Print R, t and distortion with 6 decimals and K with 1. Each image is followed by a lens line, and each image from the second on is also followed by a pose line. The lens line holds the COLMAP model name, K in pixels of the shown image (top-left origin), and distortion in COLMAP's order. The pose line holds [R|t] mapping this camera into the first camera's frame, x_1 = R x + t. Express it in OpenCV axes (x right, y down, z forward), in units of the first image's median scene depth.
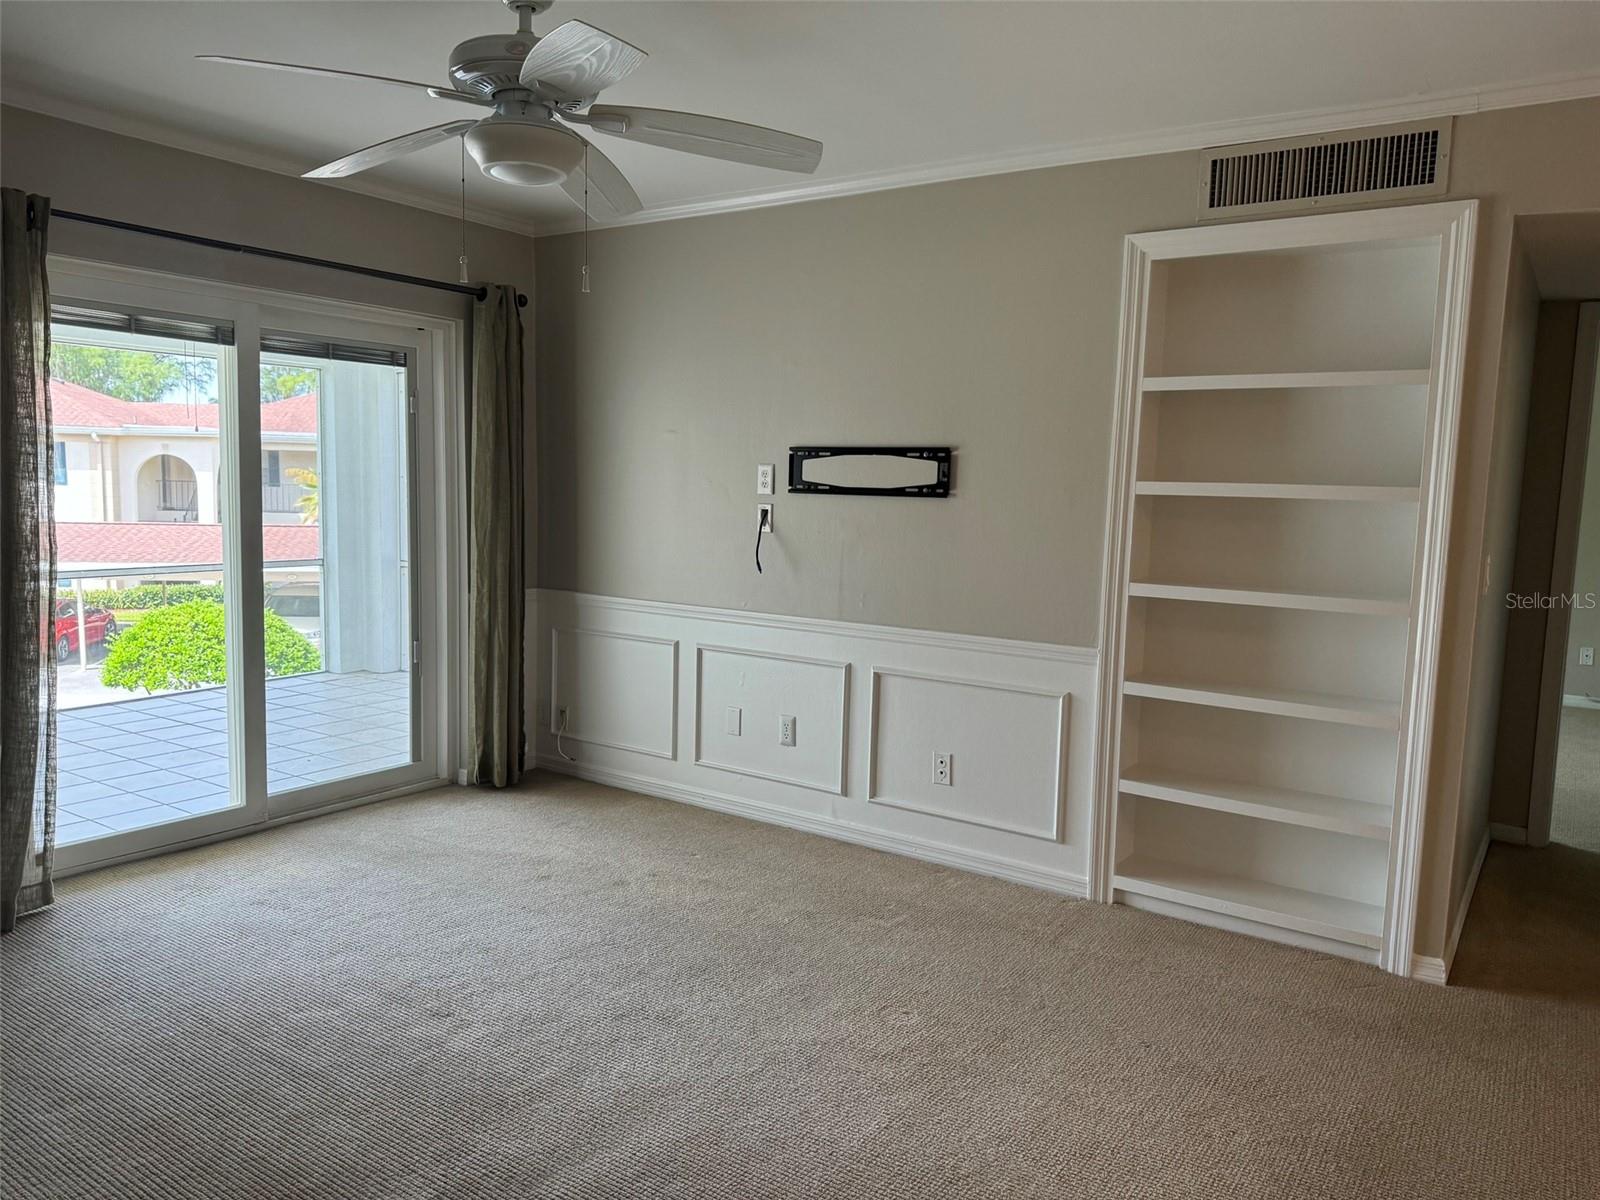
lens RADIAL K [[1130.6, 0, 800.0], [0, 1130.6, 600.0], [0, 0, 1]] dist [0.032006, -0.039013]
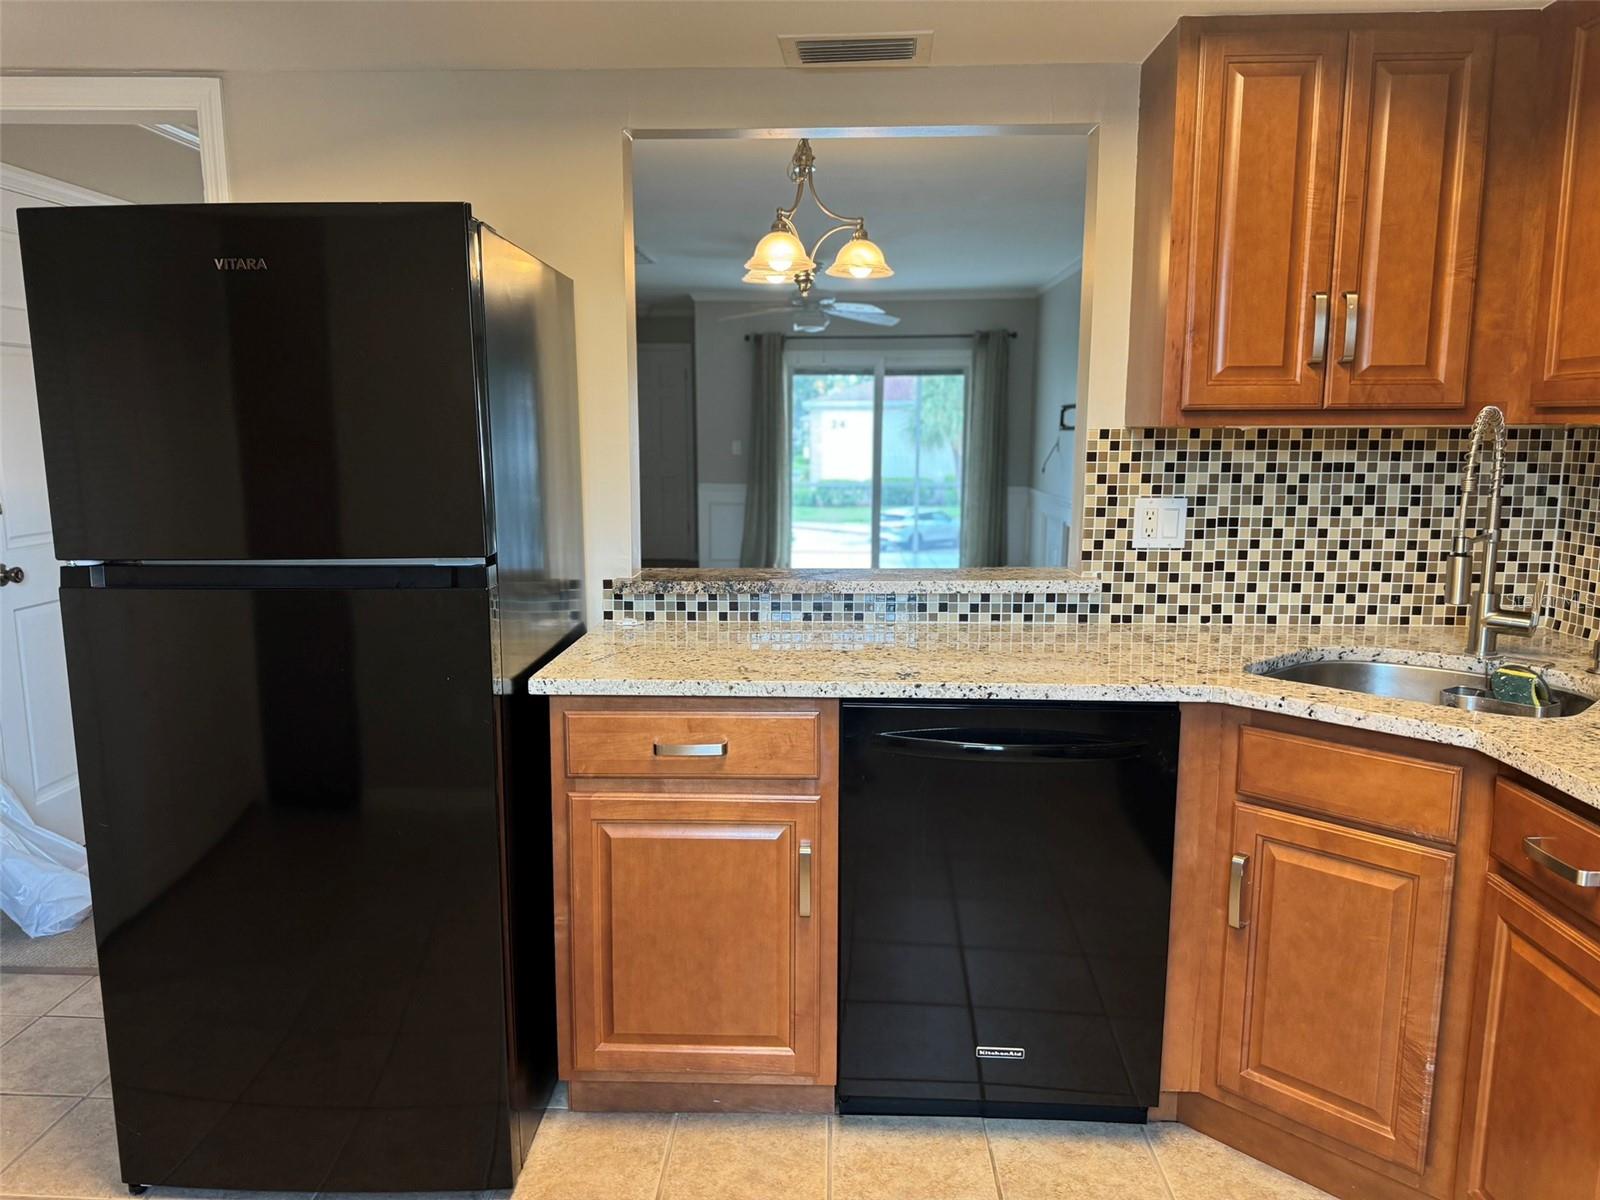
lens RADIAL K [[1123.5, 0, 800.0], [0, 1123.5, 600.0], [0, 0, 1]] dist [0.085863, -0.120520]
pose [[0.540109, 0.102328, -0.835351, 1.557938], [-0.075836, 0.994460, 0.072786, 0.092880], [0.838171, 0.024038, 0.544877, -0.444170]]
